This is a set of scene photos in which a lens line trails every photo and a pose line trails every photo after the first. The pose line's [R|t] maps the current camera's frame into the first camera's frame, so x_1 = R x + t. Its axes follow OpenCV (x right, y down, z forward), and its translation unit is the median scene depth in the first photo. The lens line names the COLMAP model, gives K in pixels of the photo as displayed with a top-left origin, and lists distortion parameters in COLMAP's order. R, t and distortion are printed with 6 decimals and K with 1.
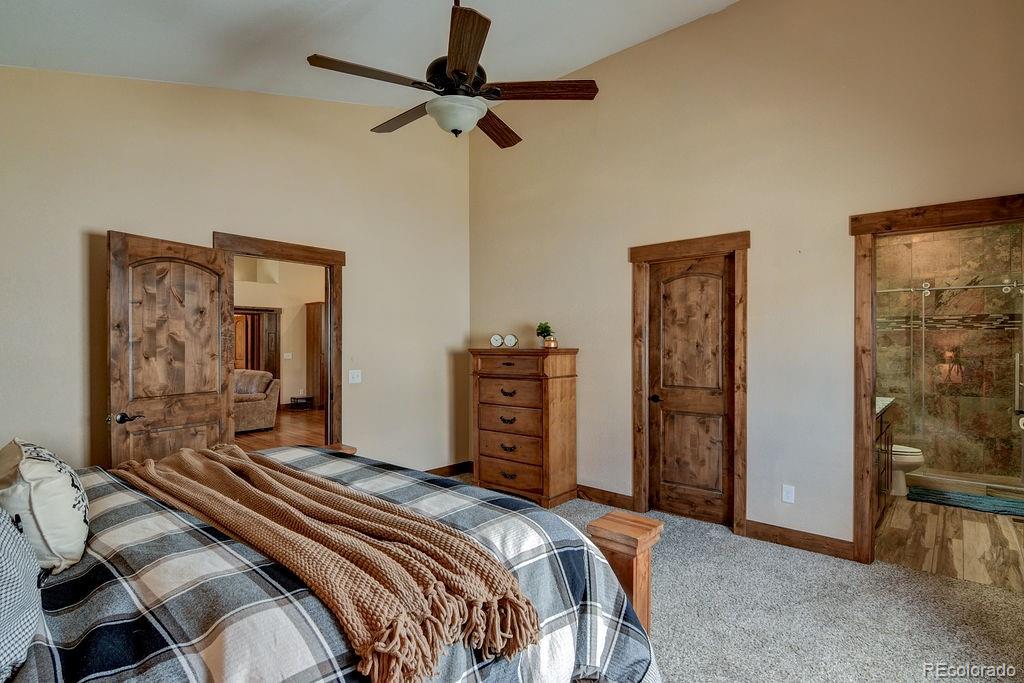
lens RADIAL K [[511.3, 0, 504.1], [0, 511.3, 346.6], [0, 0, 1]] dist [-0.005803, -0.010708]
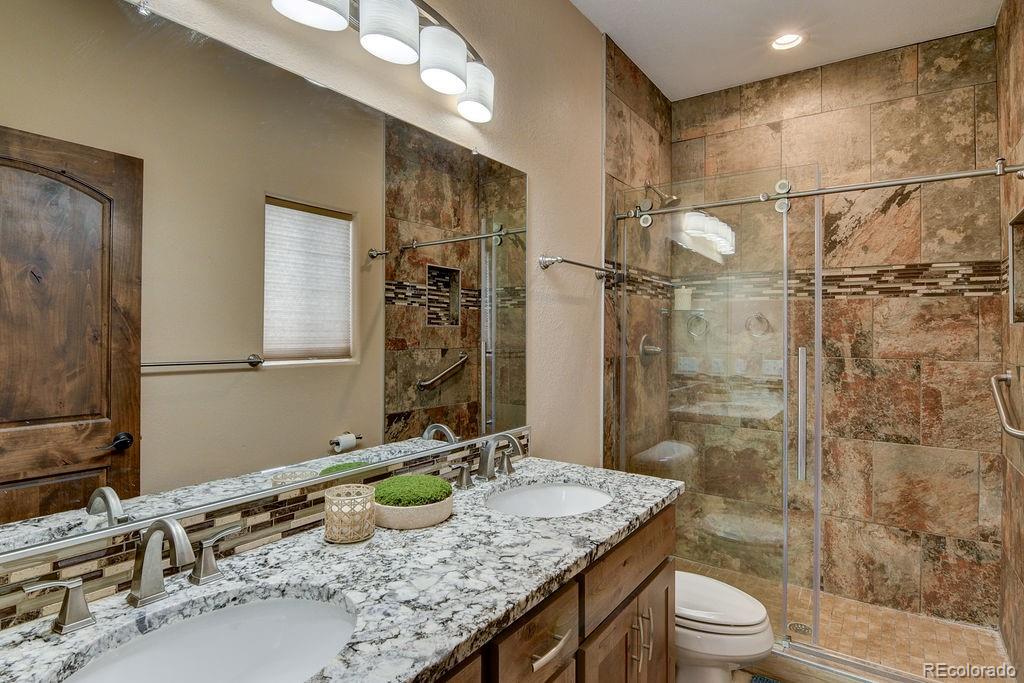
lens RADIAL K [[511.3, 0, 529.1], [0, 511.3, 325.2], [0, 0, 1]] dist [-0.005803, -0.010708]
pose [[0.992395, 0.004456, 0.123014, 0.538387], [-0.003059, 0.999929, -0.011544, -0.001621], [-0.123056, 0.011079, 0.992338, 0.582578]]
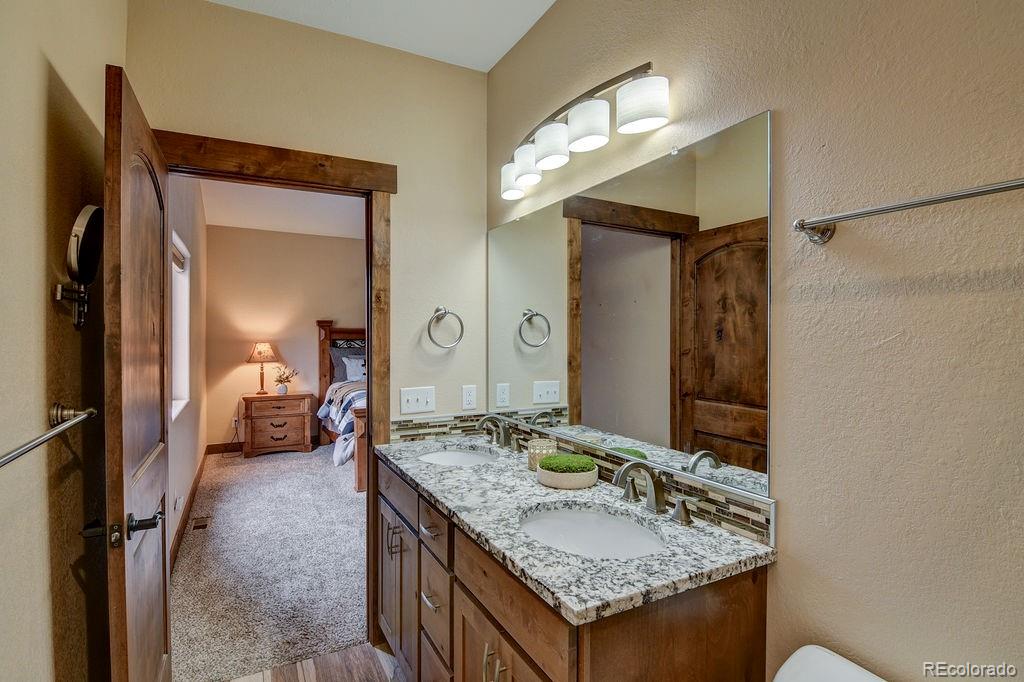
lens RADIAL K [[511.3, 0, 519.7], [0, 511.3, 342.5], [0, 0, 1]] dist [-0.005803, -0.010708]
pose [[-0.327173, 0.000615, -0.944964, 0.824958], [-0.007222, 0.999969, 0.003151, -0.005866], [0.944937, 0.007855, -0.327158, 0.893754]]
